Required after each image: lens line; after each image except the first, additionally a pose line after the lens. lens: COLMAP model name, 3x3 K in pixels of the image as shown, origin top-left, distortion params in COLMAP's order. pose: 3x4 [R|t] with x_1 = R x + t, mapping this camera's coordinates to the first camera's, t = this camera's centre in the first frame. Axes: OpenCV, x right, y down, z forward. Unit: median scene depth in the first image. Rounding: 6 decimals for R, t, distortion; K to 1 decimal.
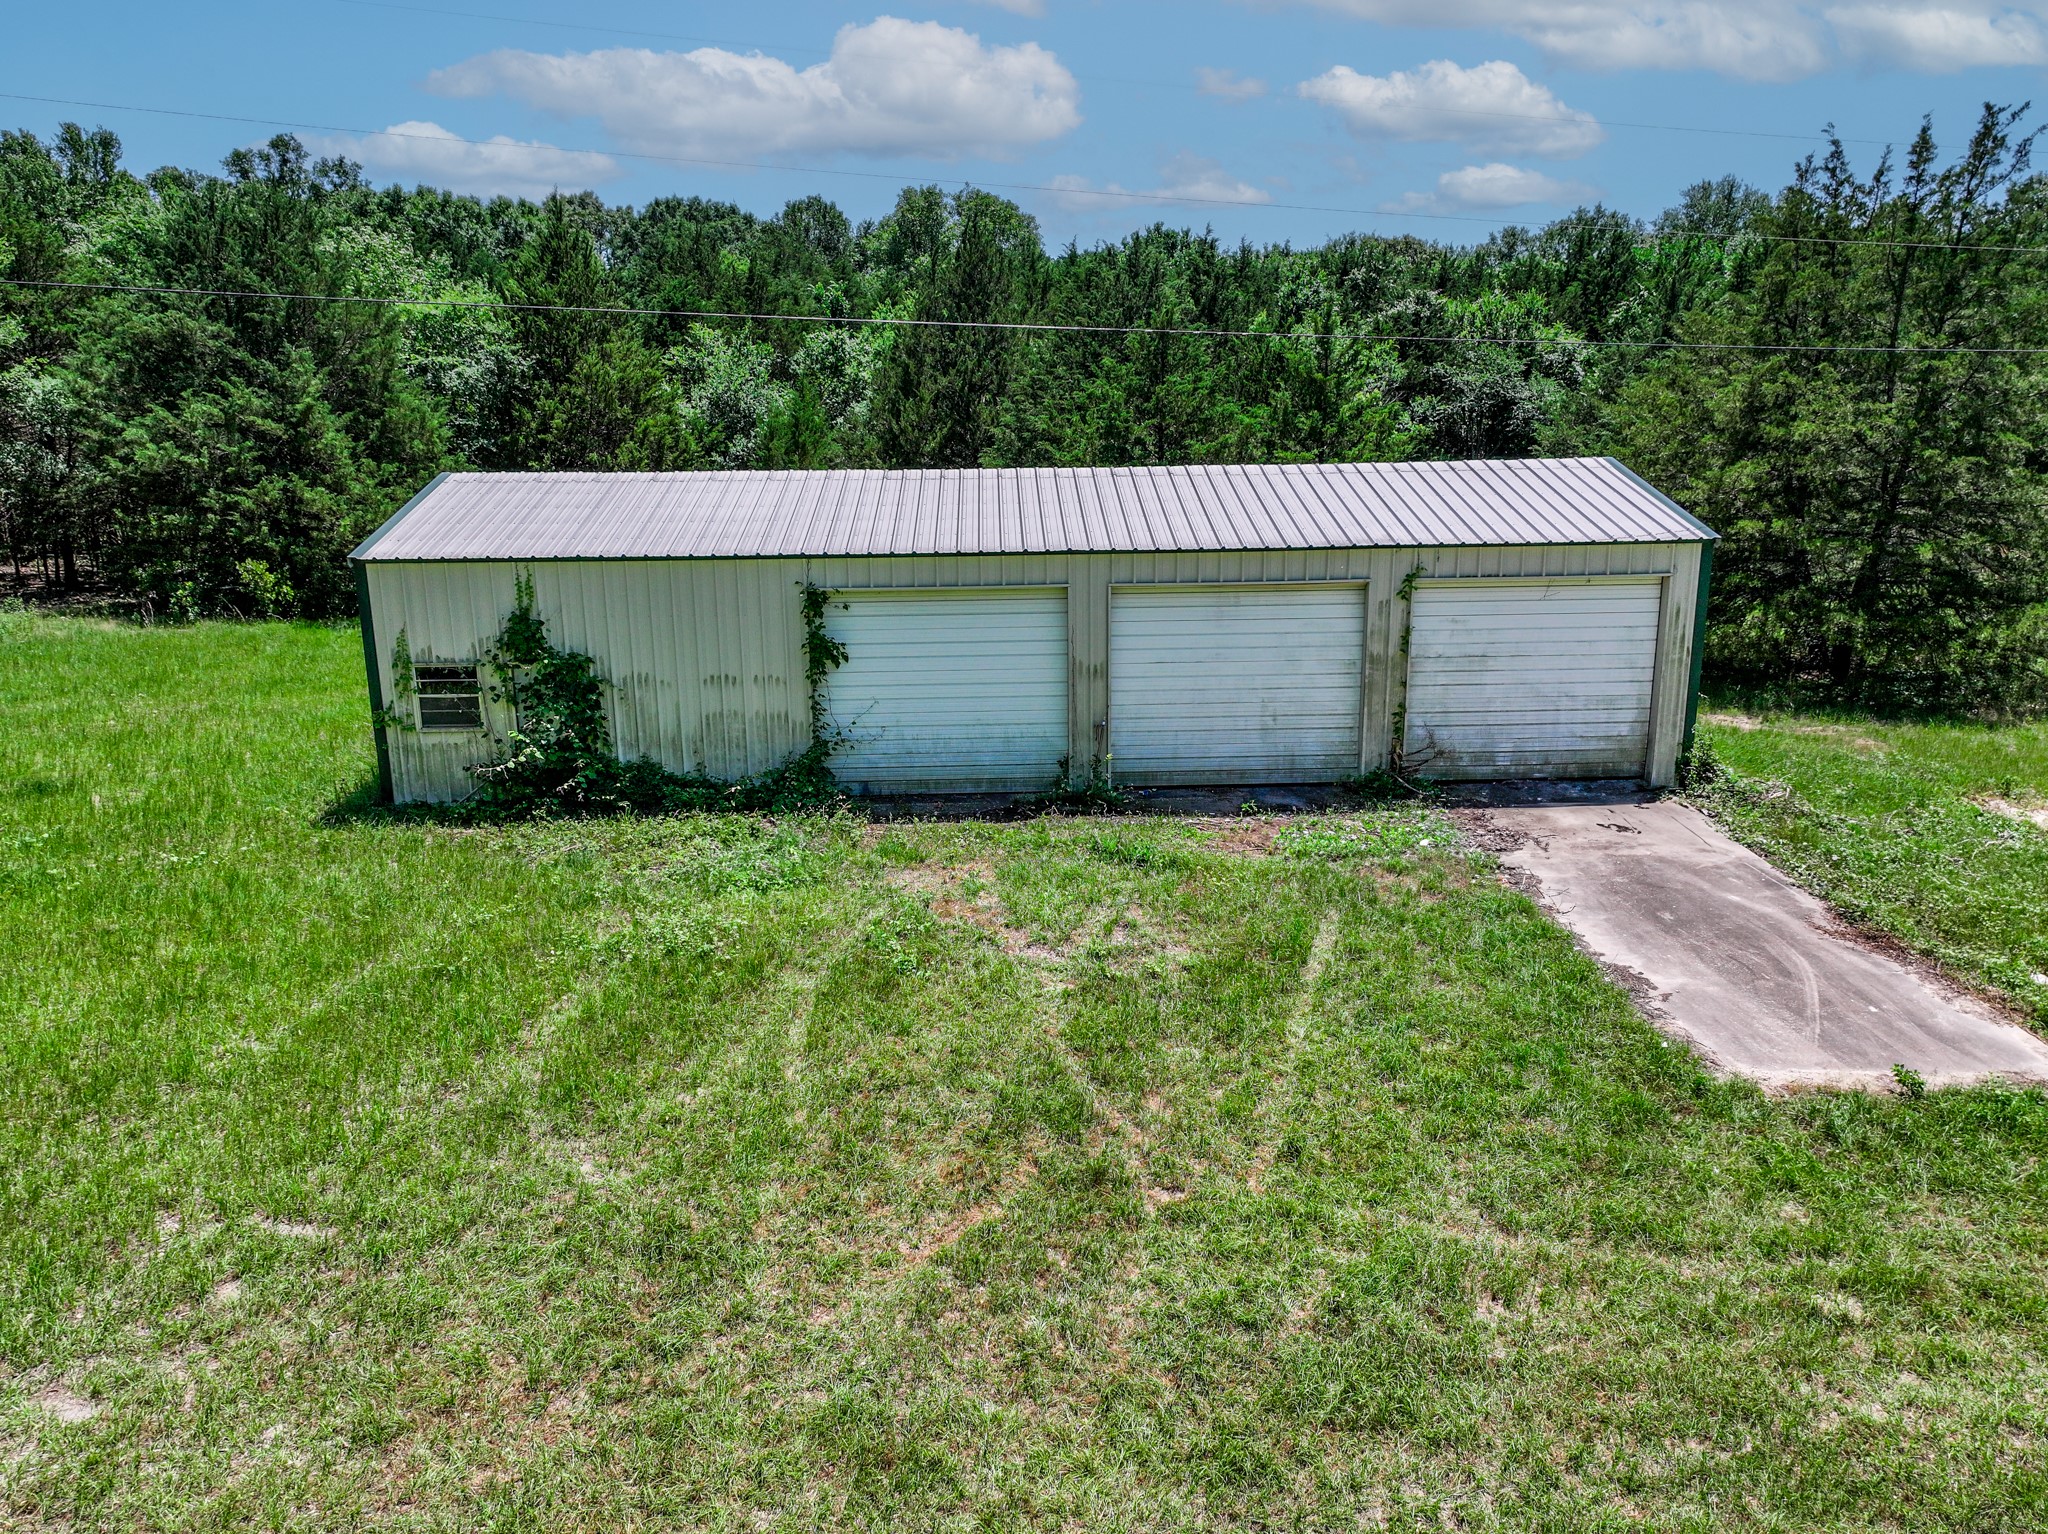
lens RADIAL K [[1454.6, 0, 1066.5], [0, 1454.6, 764.0], [0, 0, 1]] dist [0.007328, 0.013625]
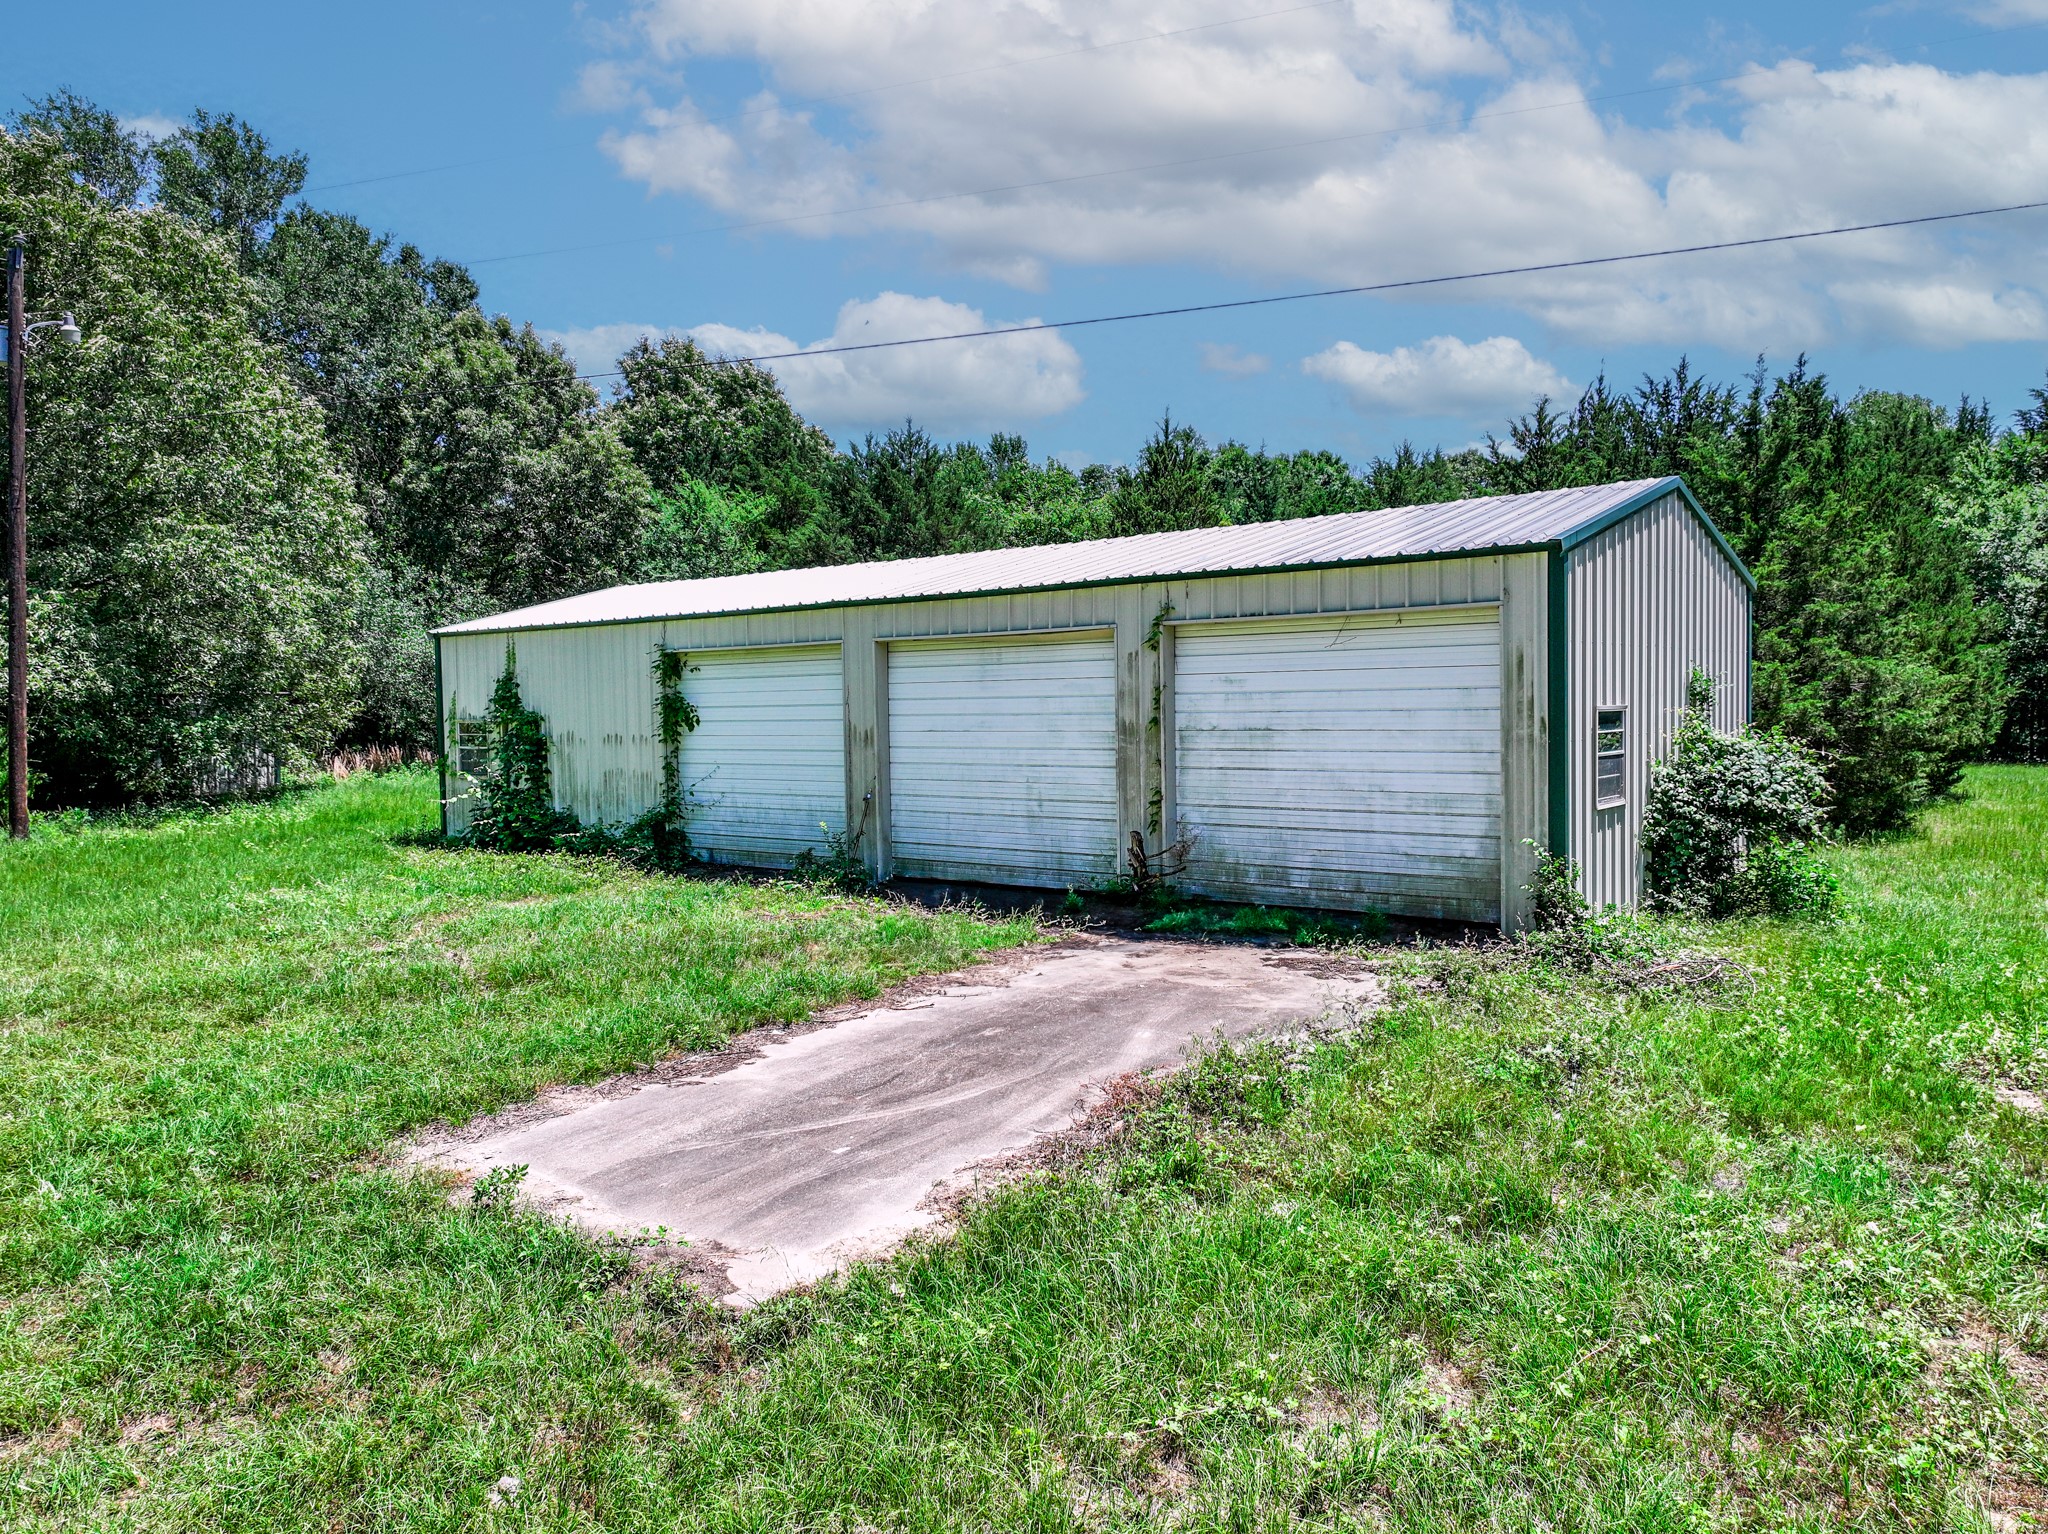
lens RADIAL K [[1454.6, 0, 1029.4], [0, 1454.6, 764.1], [0, 0, 1]] dist [0.007328, 0.013625]
pose [[0.759430, 0.025446, -0.650092, 0.683950], [-0.145106, 0.980689, -0.131124, 0.055634], [0.634201, 0.193912, 0.748456, 0.399462]]
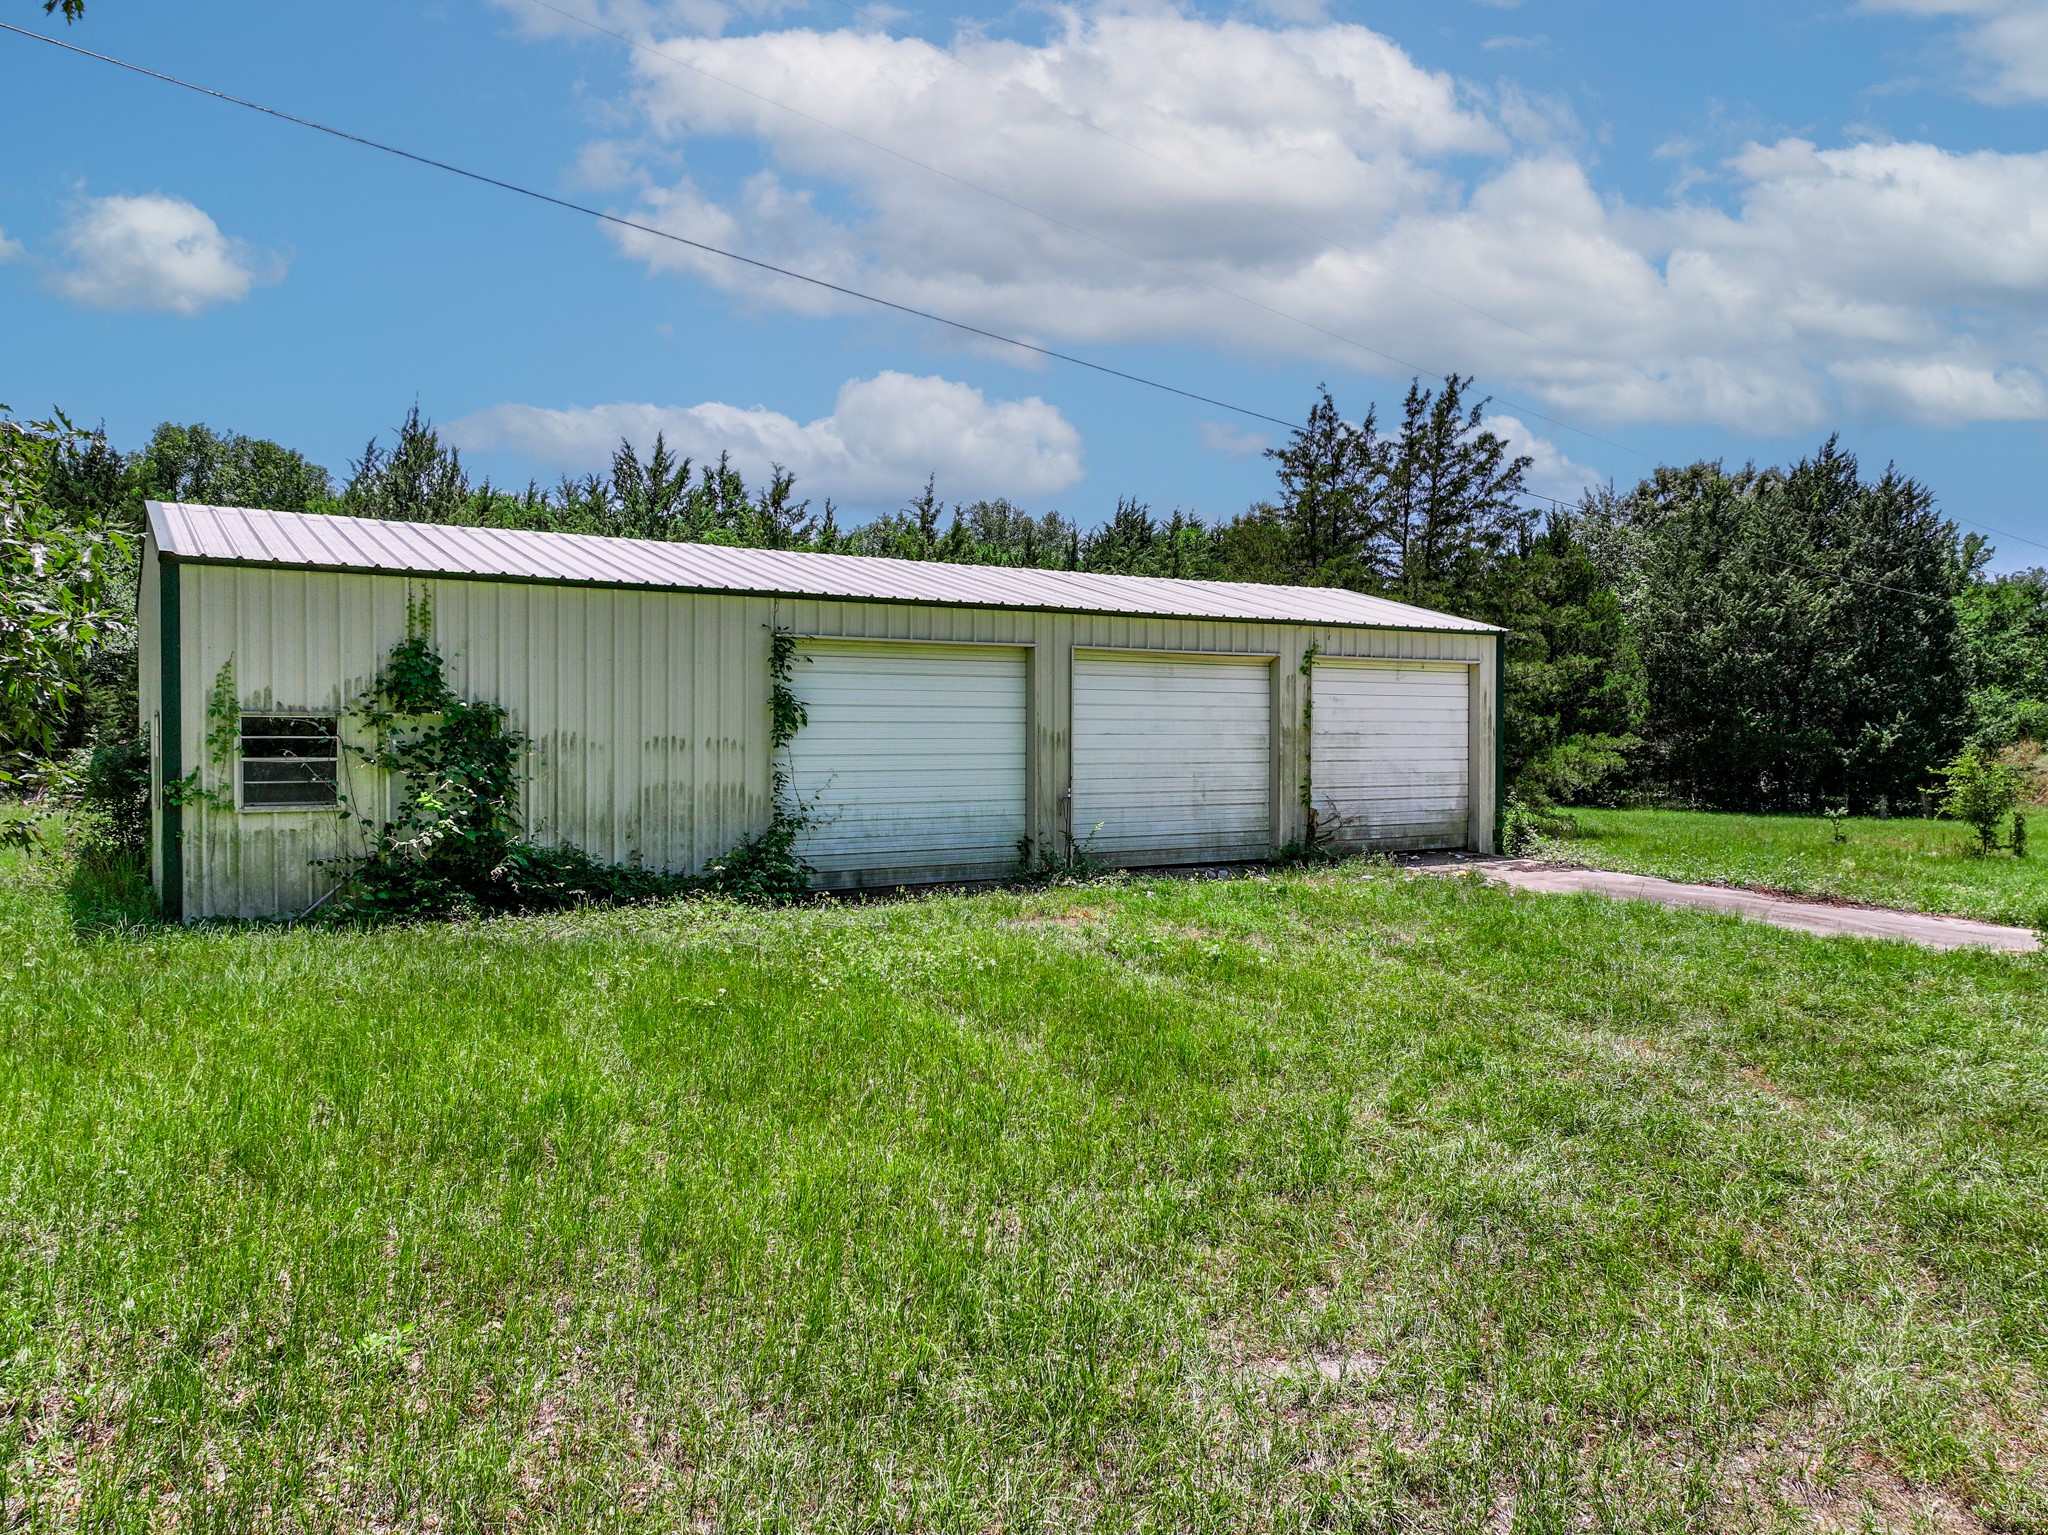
lens RADIAL K [[1454.6, 0, 1037.4], [0, 1454.6, 769.5], [0, 0, 1]] dist [0.007328, 0.013625]
pose [[0.863971, -0.000762, 0.503541, -0.463234], [0.109529, 0.976340, -0.186452, 0.127440], [-0.491485, 0.216242, 0.843612, 0.228898]]
